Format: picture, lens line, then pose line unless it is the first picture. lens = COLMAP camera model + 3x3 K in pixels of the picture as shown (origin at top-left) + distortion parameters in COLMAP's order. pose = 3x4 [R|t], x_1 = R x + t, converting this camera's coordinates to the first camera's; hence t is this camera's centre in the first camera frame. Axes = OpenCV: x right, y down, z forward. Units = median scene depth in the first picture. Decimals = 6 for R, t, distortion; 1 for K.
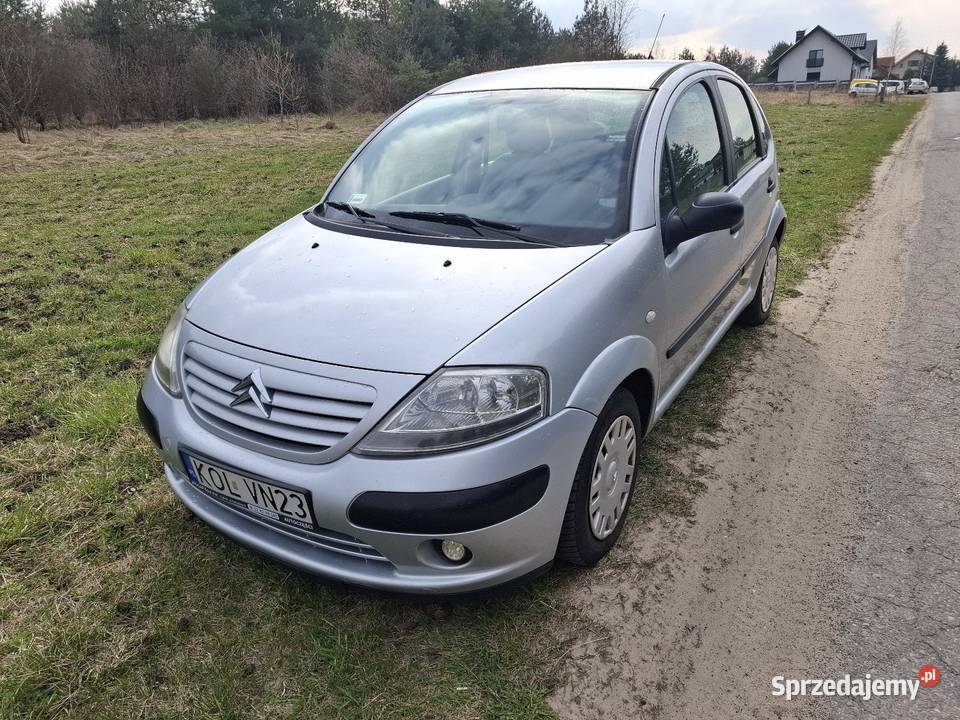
lens RADIAL K [[675.0, 0, 485.2], [0, 675.0, 356.4], [0, 0, 1]] dist [0.040415, -0.026277]
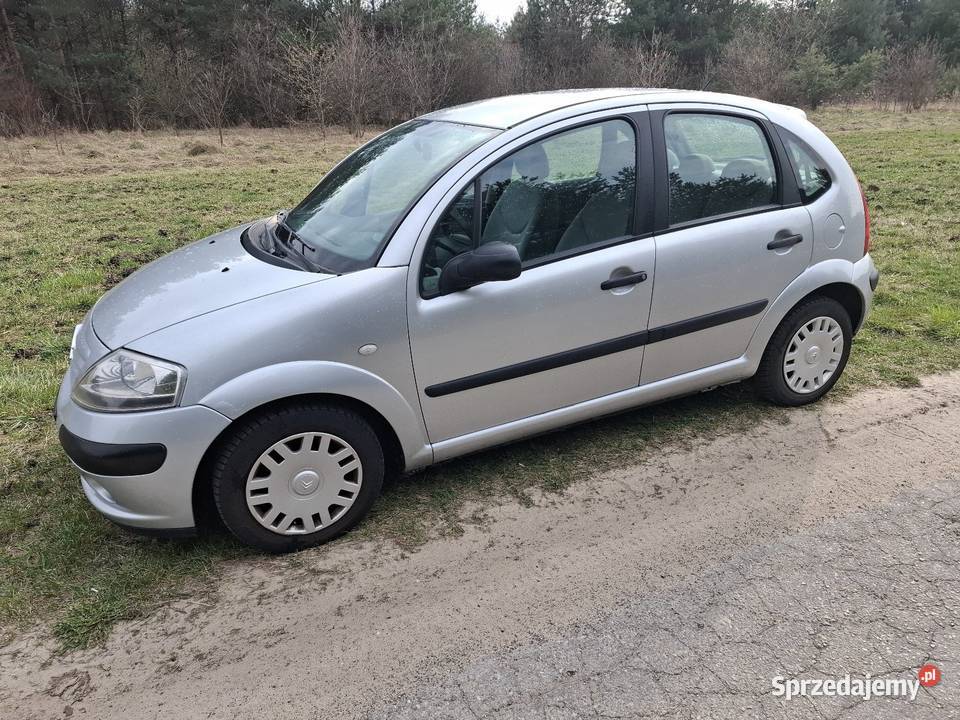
lens RADIAL K [[665.1, 0, 488.1], [0, 665.1, 375.0], [0, 0, 1]] dist [0.036455, -0.020372]
pose [[0.833602, 0.224468, -0.504699, 0.827709], [-0.205989, 0.974123, 0.093018, -0.137939], [0.512519, 0.026423, 0.858269, 0.188298]]
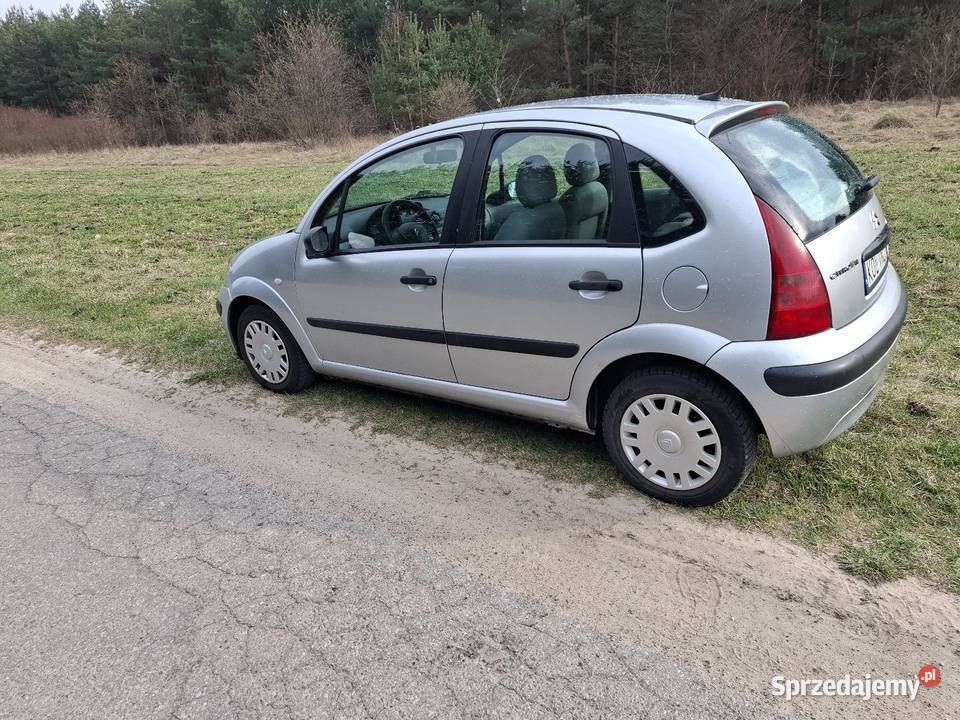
lens RADIAL K [[665.1, 0, 488.1], [0, 665.1, 375.0], [0, 0, 1]] dist [0.036455, -0.020372]
pose [[-0.079908, 0.430146, -0.899216, 1.592934], [-0.282382, 0.855377, 0.434270, -0.645078], [0.955968, 0.288624, 0.053114, 1.316392]]
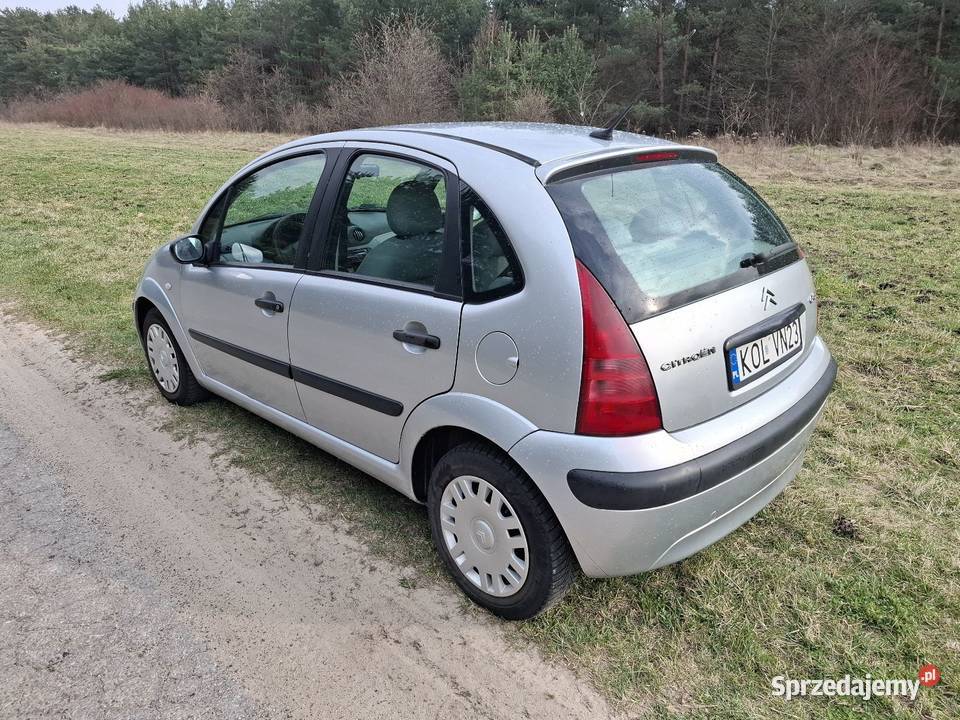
lens RADIAL K [[675.0, 0, 485.2], [0, 675.0, 356.4], [0, 0, 1]] dist [0.040415, -0.026277]
pose [[-0.222740, 0.375542, -0.899642, 1.382496], [-0.337021, 0.836263, 0.432528, -0.756258], [0.914770, 0.399540, -0.059703, 1.630928]]
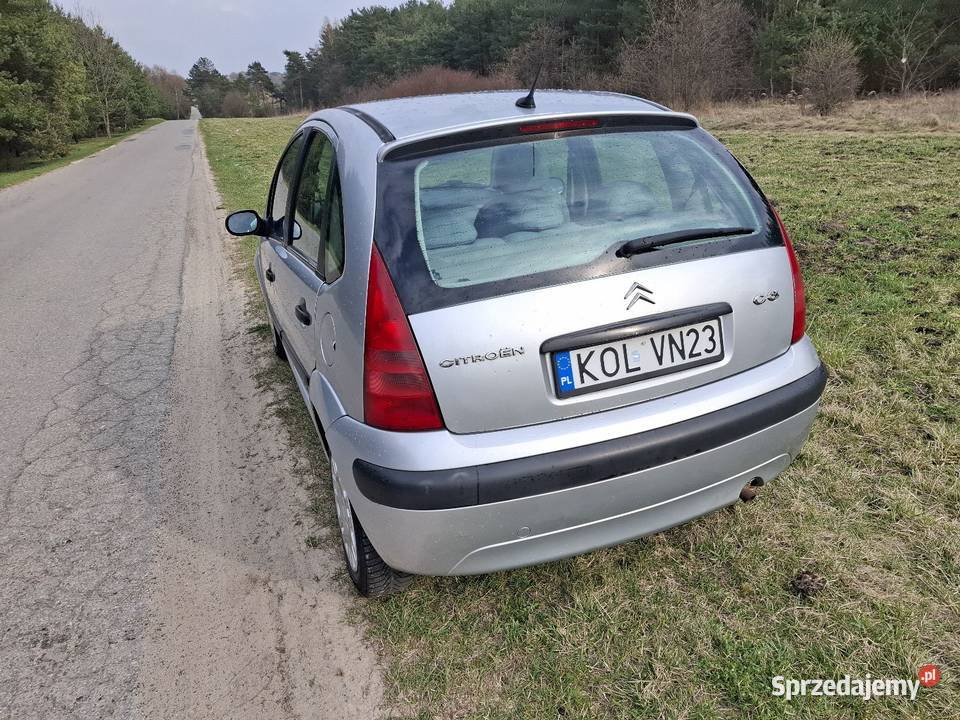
lens RADIAL K [[665.1, 0, 488.1], [0, 665.1, 375.0], [0, 0, 1]] dist [0.036455, -0.020372]
pose [[-0.584961, 0.394801, -0.708486, 1.133046], [-0.202574, 0.774726, 0.598968, -0.892349], [0.785356, 0.493894, -0.373208, 2.056050]]
